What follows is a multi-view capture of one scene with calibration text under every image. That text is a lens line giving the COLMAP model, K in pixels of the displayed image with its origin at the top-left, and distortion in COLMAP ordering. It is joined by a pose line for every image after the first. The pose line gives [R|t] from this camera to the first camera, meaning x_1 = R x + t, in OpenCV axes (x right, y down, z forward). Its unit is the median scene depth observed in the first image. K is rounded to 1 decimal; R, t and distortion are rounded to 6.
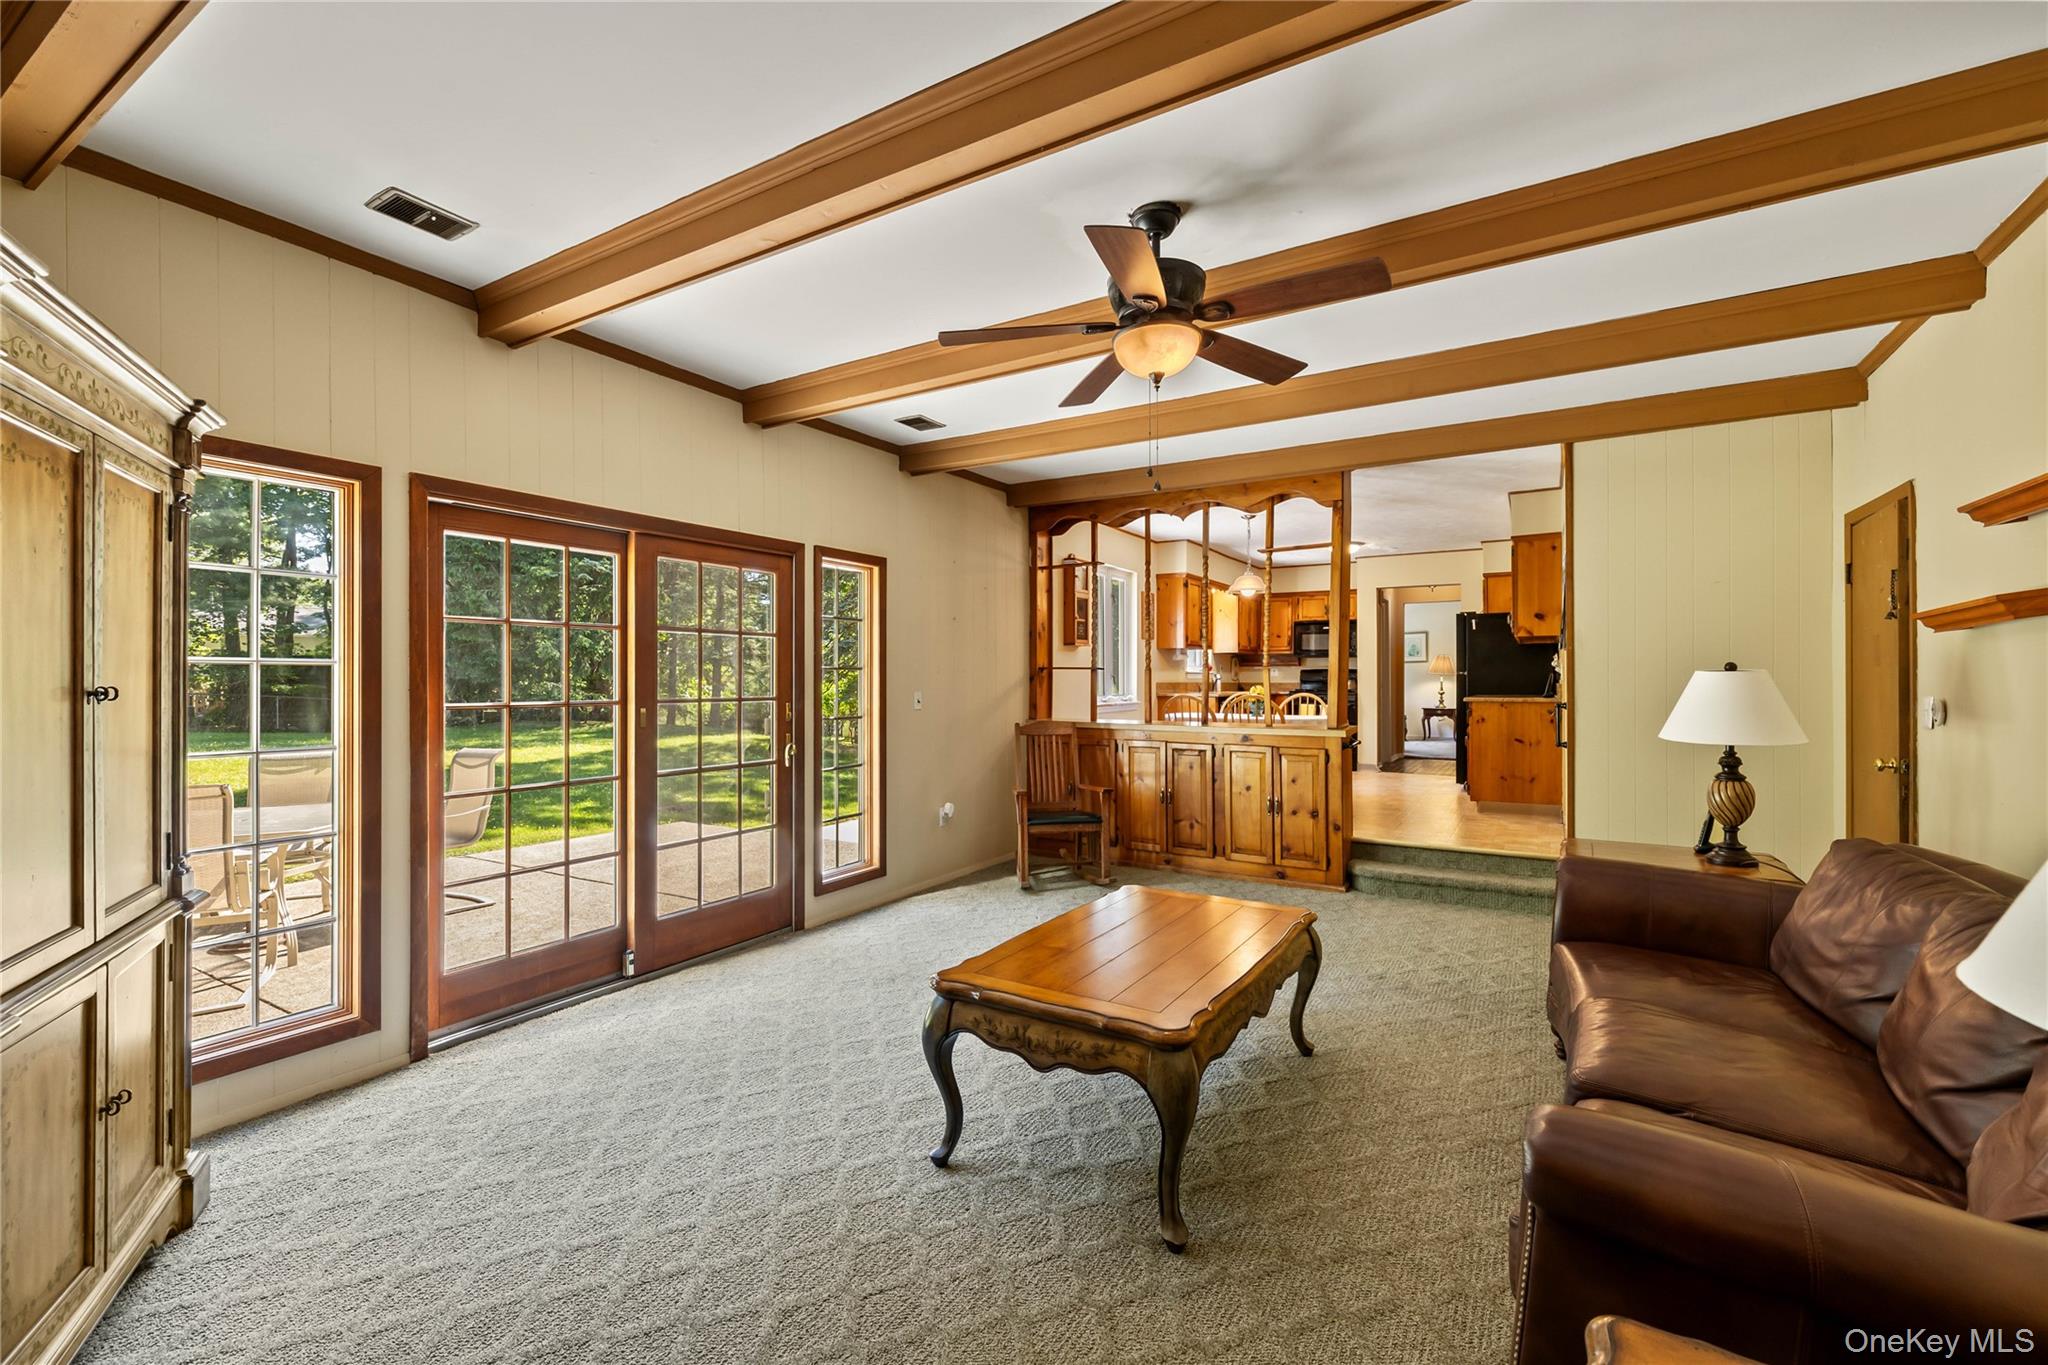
lens RADIAL K [[863.7, 0, 1017.7], [0, 863.7, 680.2], [0, 0, 1]] dist [0.002341, 0.001327]
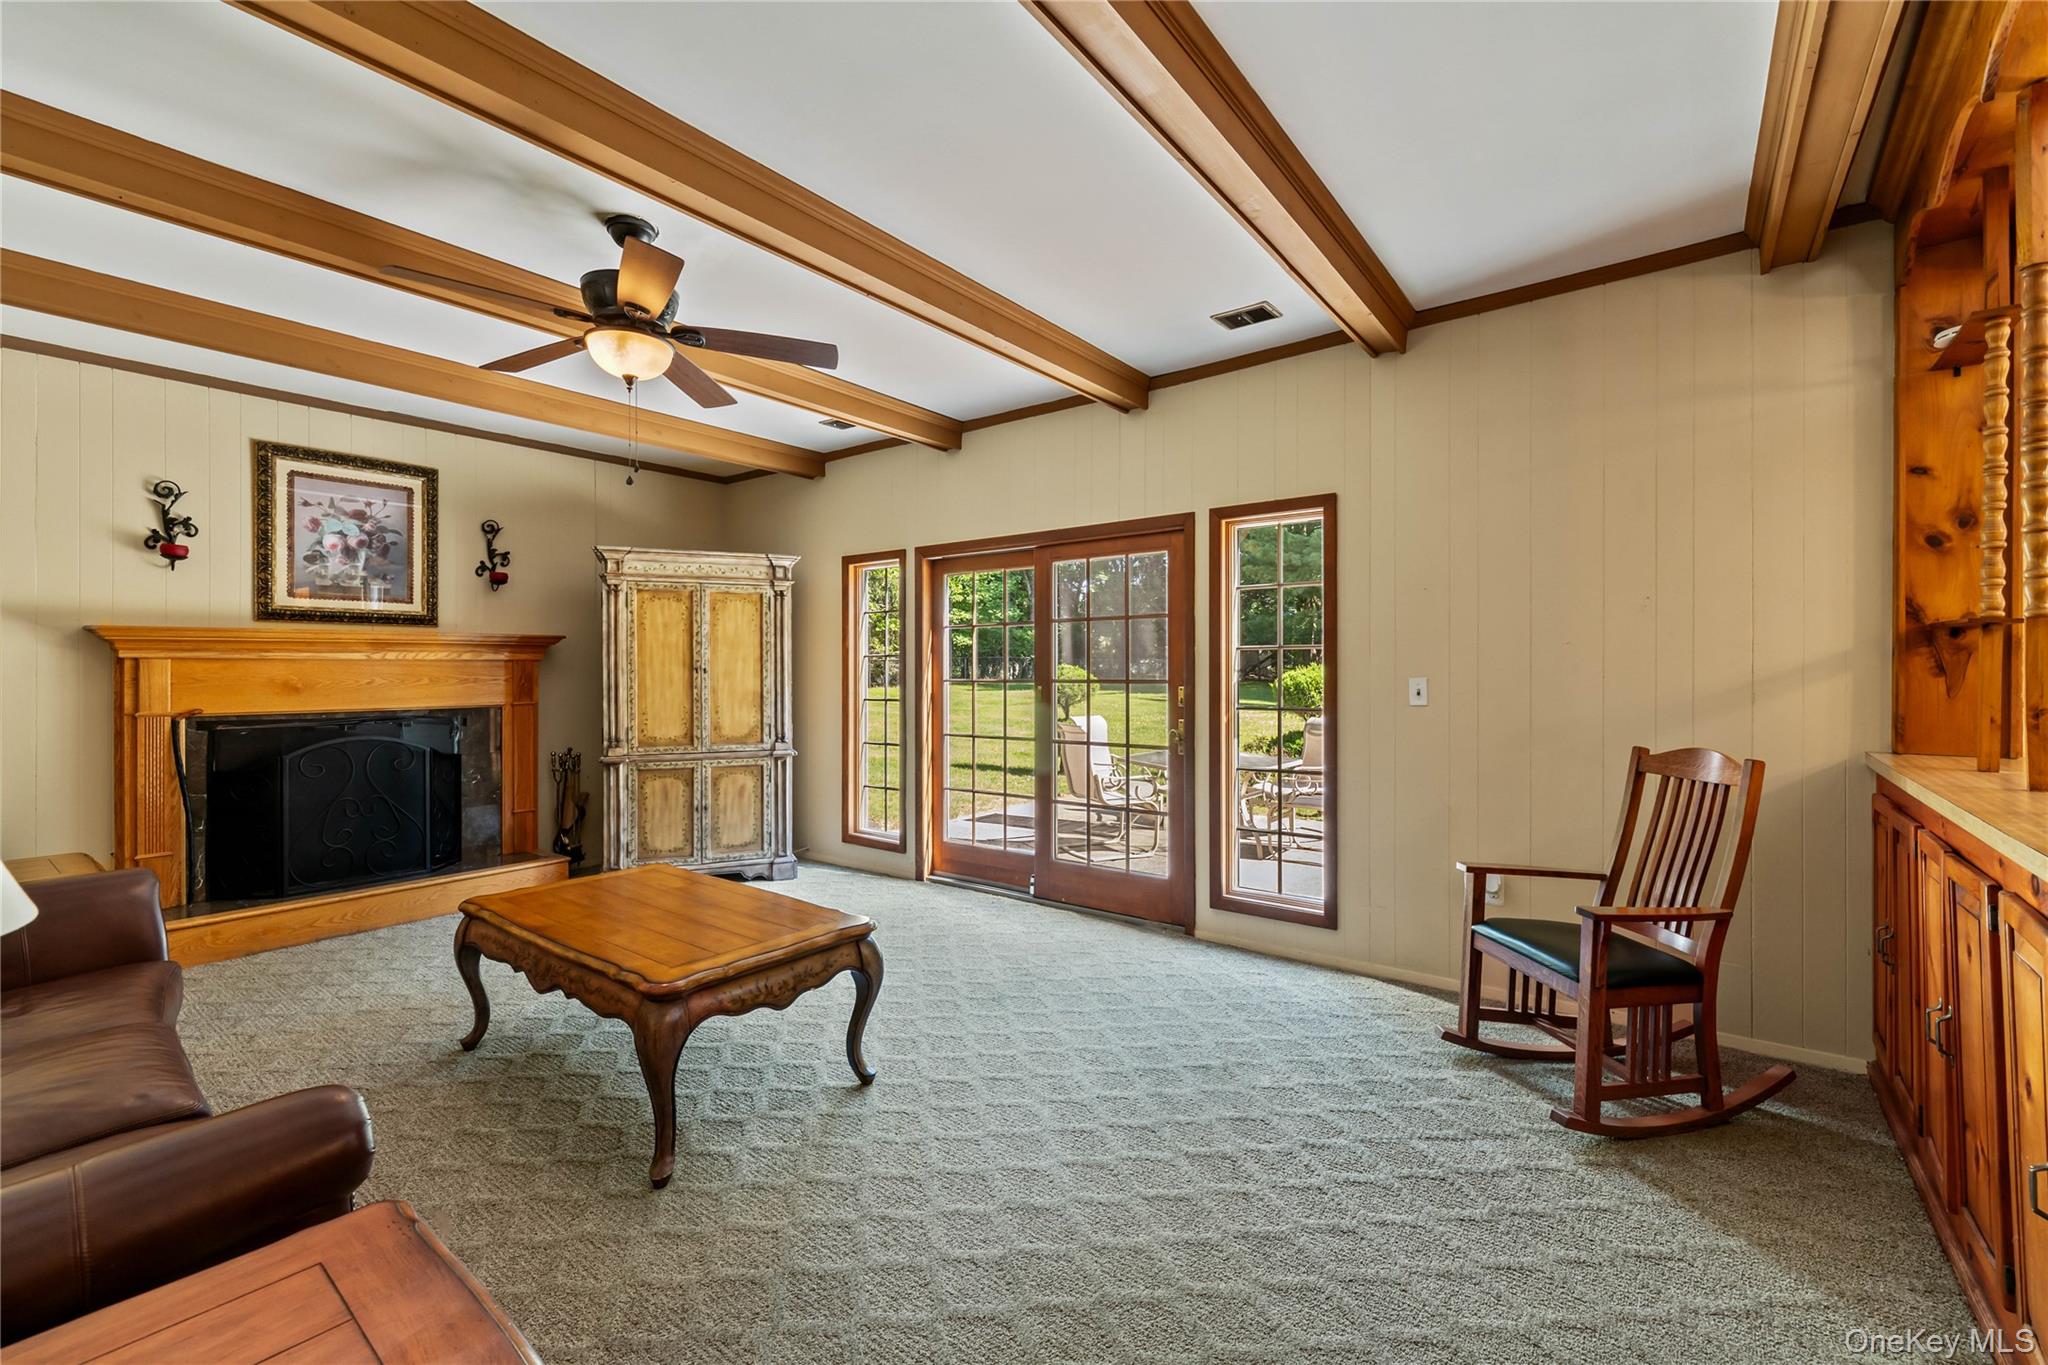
lens RADIAL K [[863.7, 0, 1017.2], [0, 863.7, 669.1], [0, 0, 1]] dist [0.002341, 0.001327]
pose [[-0.115270, 0.001966, -0.993332, 0.355603], [0.004216, 0.999990, 0.001489, 0.002699], [0.993325, -0.004016, -0.115277, 0.485440]]
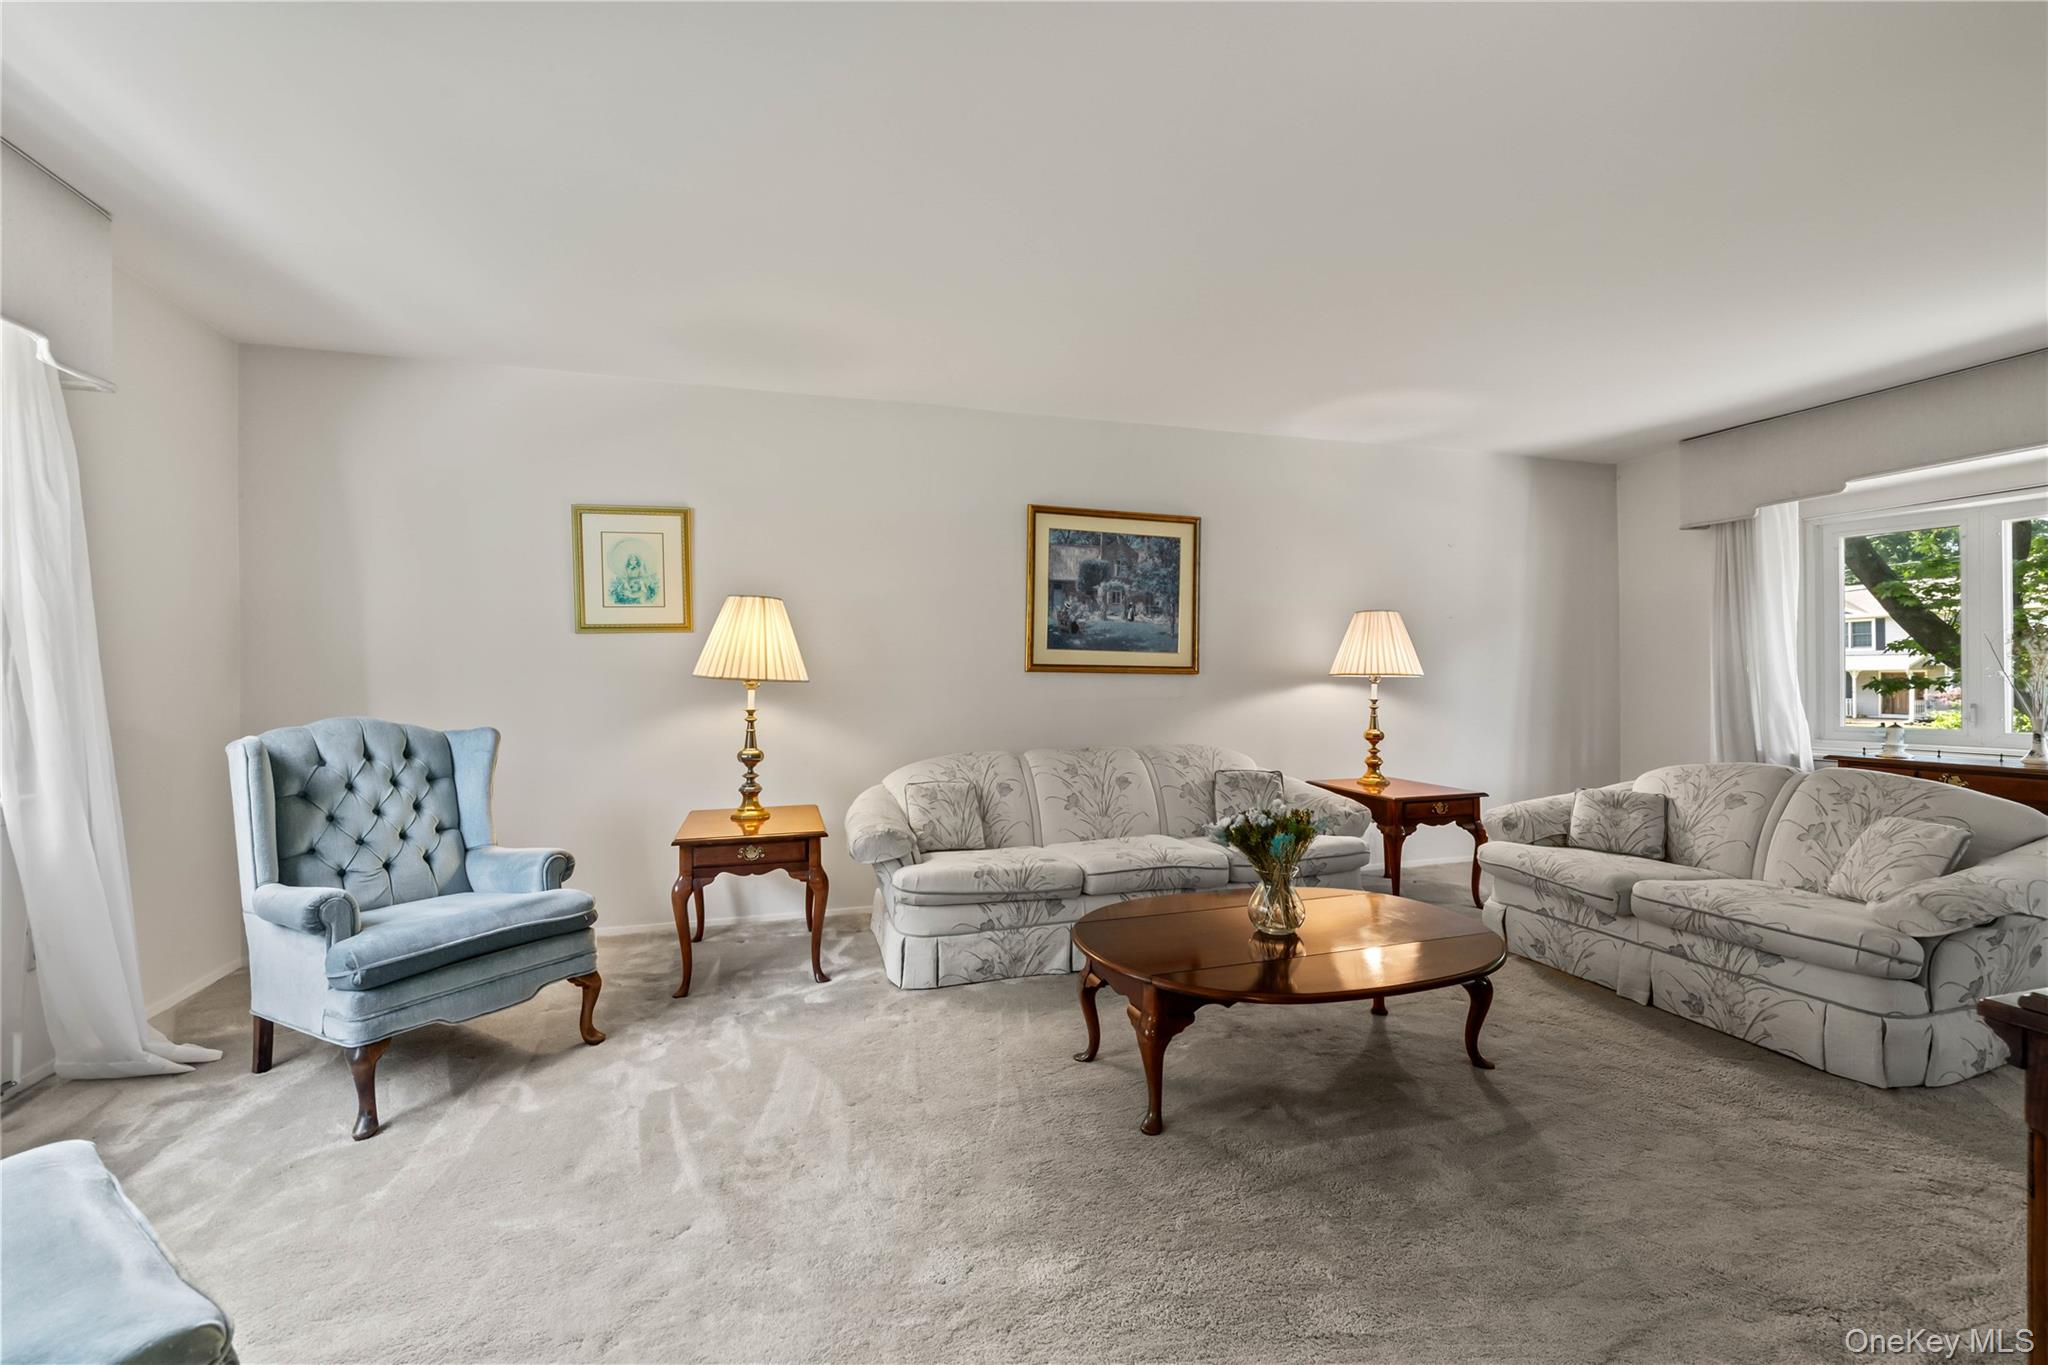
lens RADIAL K [[863.7, 0, 1015.7], [0, 863.7, 671.2], [0, 0, 1]] dist [0.002341, 0.001327]
pose [[0.662664, -0.000667, 0.748916, 0.616258], [-0.002158, 0.999994, 0.002800, -0.016705], [-0.748914, -0.003472, 0.662659, 1.345733]]
